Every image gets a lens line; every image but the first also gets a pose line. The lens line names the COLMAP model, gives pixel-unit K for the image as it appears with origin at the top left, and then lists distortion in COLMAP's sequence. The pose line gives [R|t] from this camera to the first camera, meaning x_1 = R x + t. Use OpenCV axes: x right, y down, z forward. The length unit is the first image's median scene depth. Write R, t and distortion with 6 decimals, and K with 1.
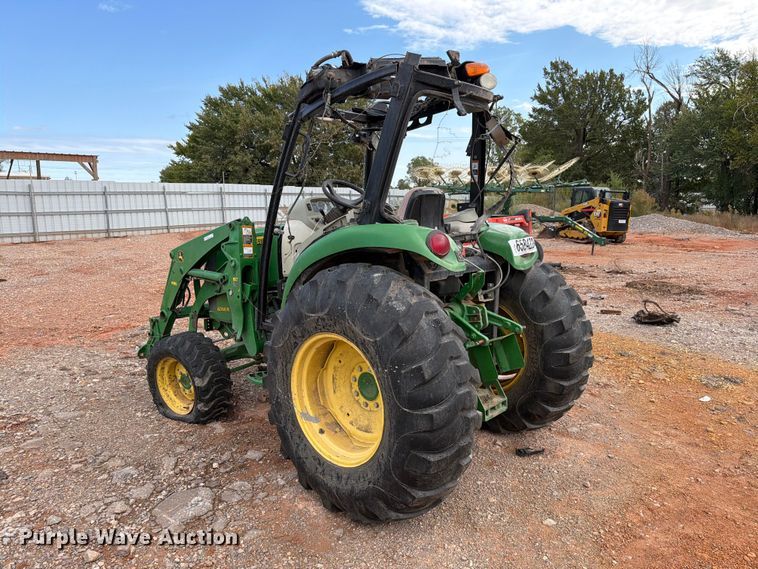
lens RADIAL K [[534.9, 0, 375.2], [0, 534.9, 290.4], [0, 0, 1]] dist [0.007554, -0.001429]
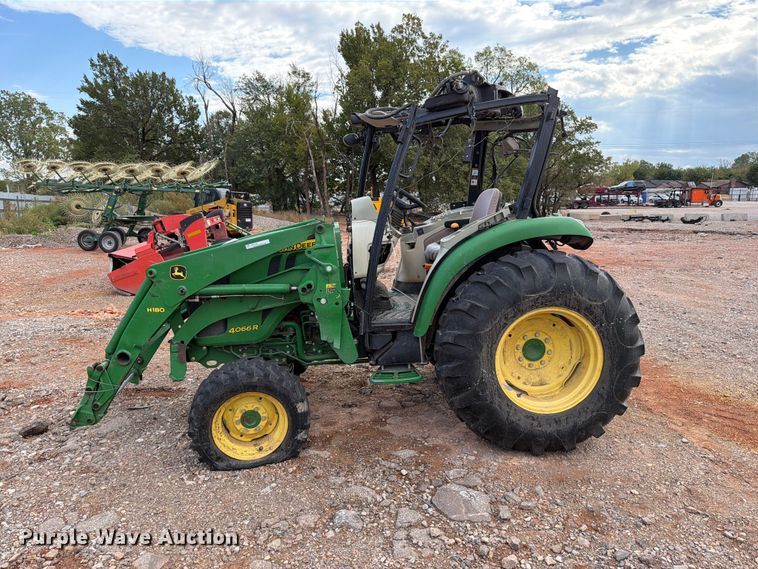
lens RADIAL K [[541.2, 0, 379.0], [0, 541.2, 284.5], [0, 0, 1]] dist [0.003818, -0.023320]
pose [[0.681951, -0.114435, 0.722390, -0.587510], [0.124120, 0.991465, 0.039888, -0.033014], [-0.720790, 0.062461, 0.690334, 0.197290]]
